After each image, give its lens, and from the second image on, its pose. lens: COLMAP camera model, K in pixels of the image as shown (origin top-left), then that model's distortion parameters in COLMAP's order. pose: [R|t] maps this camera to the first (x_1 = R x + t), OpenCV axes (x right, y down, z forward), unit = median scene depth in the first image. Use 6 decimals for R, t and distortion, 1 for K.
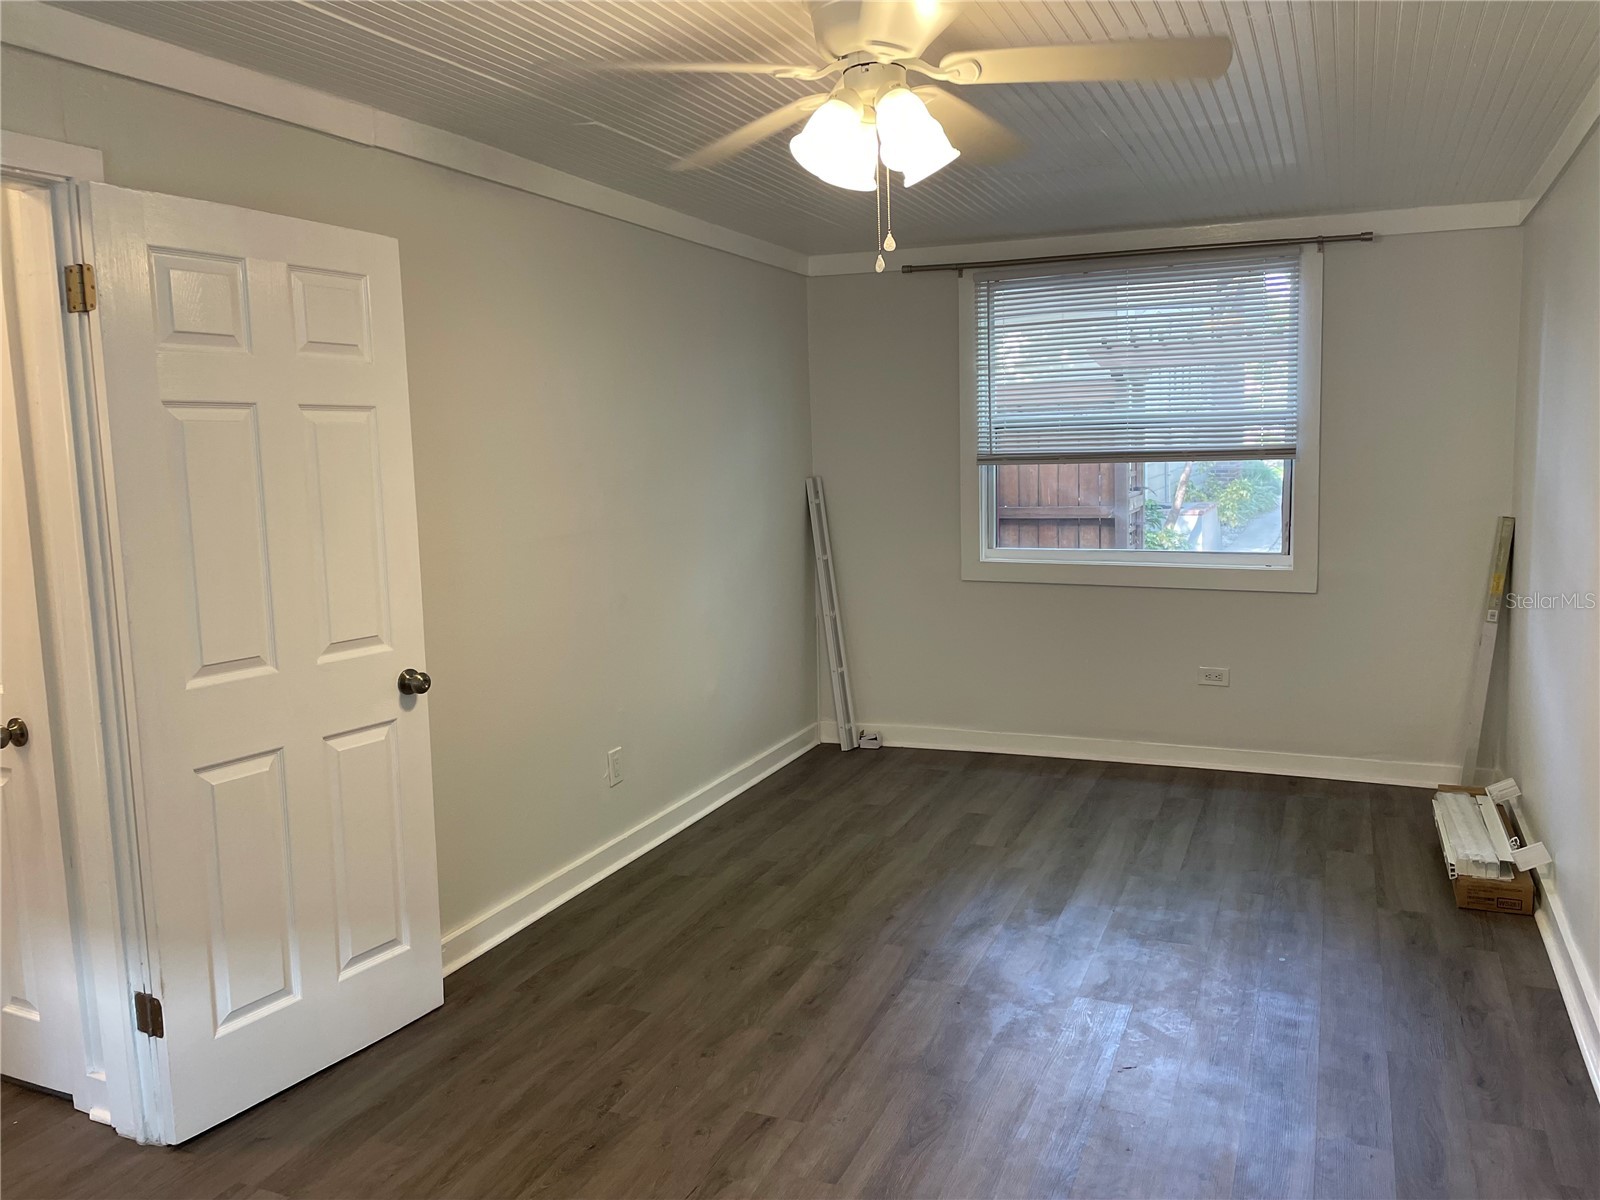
lens RADIAL K [[1237.2, 0, 800.0], [0, 1237.2, 600.0], [0, 0, 1]] dist [0.002632, 0.000463]
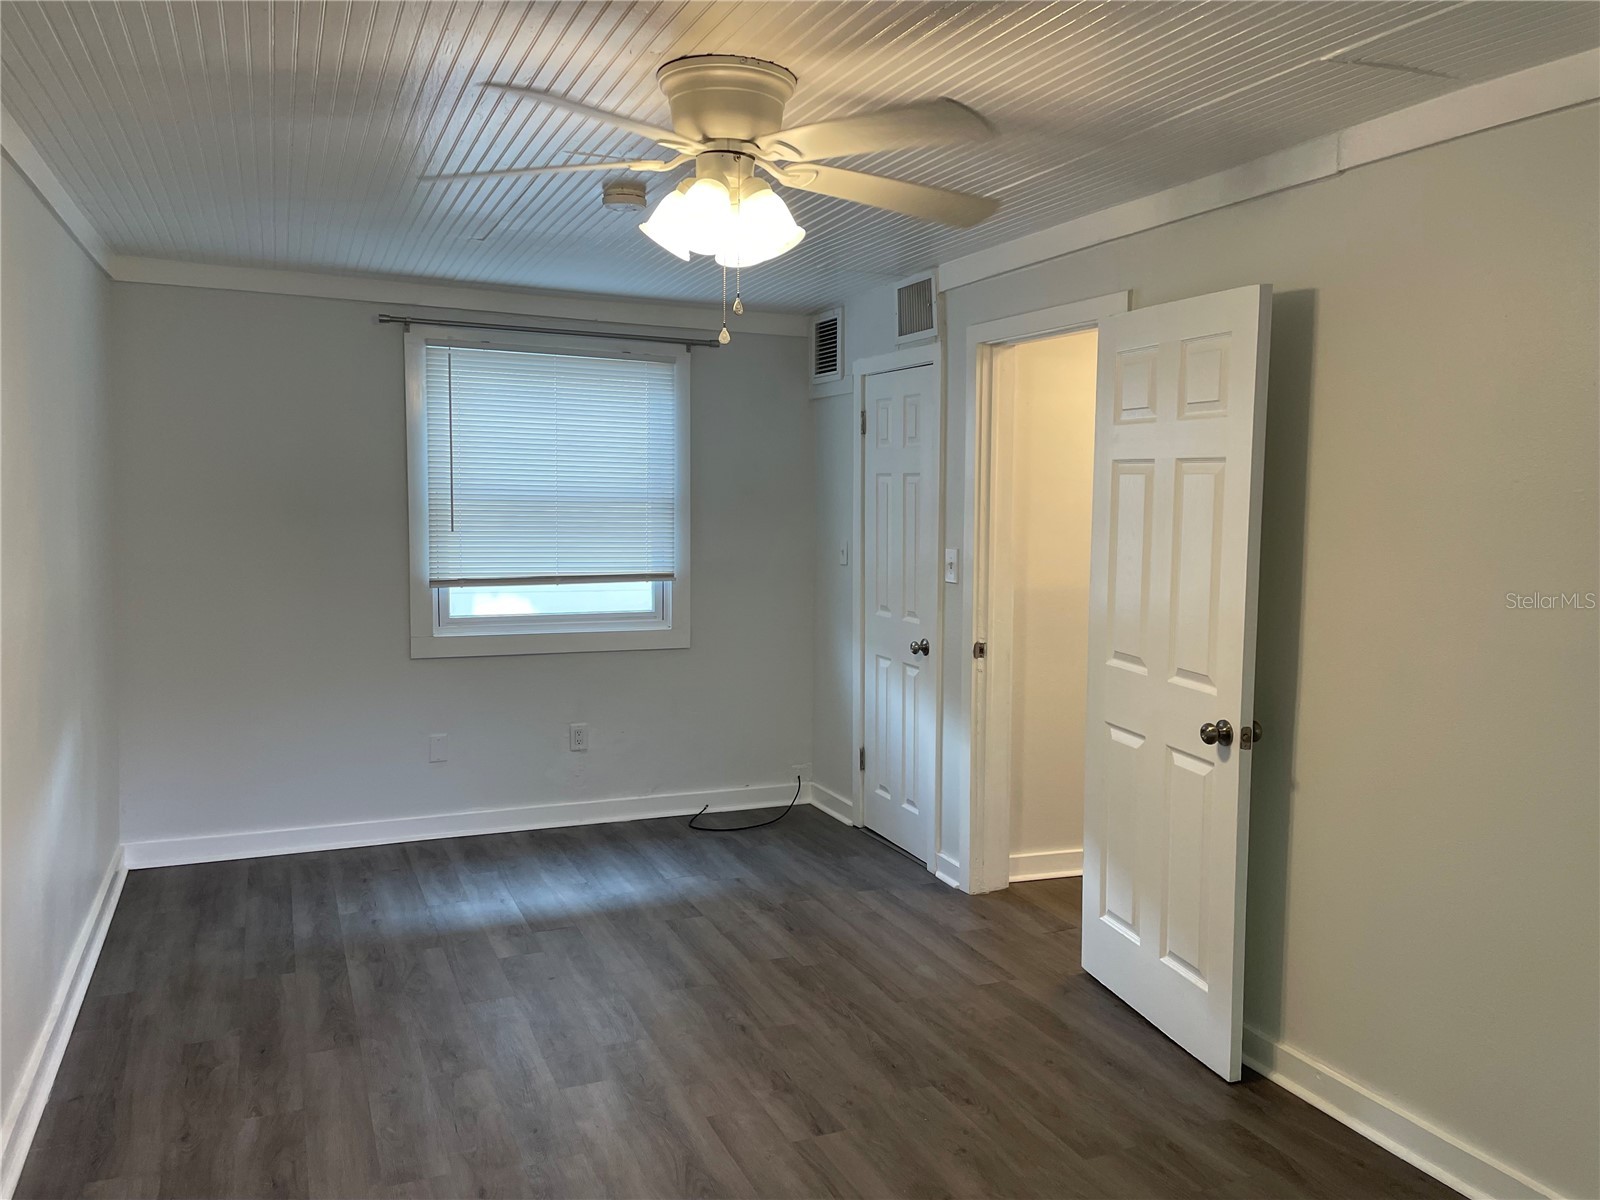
lens RADIAL K [[1189.6, 0, 799.5], [0, 1189.6, 575.8], [0, 0, 1]] dist [0.065714, -0.093135]
pose [[-0.688084, 0.074643, -0.721781, 0.683064], [-0.080947, 0.980591, 0.178576, -0.227995], [0.721102, 0.181302, -0.668687, 1.558734]]
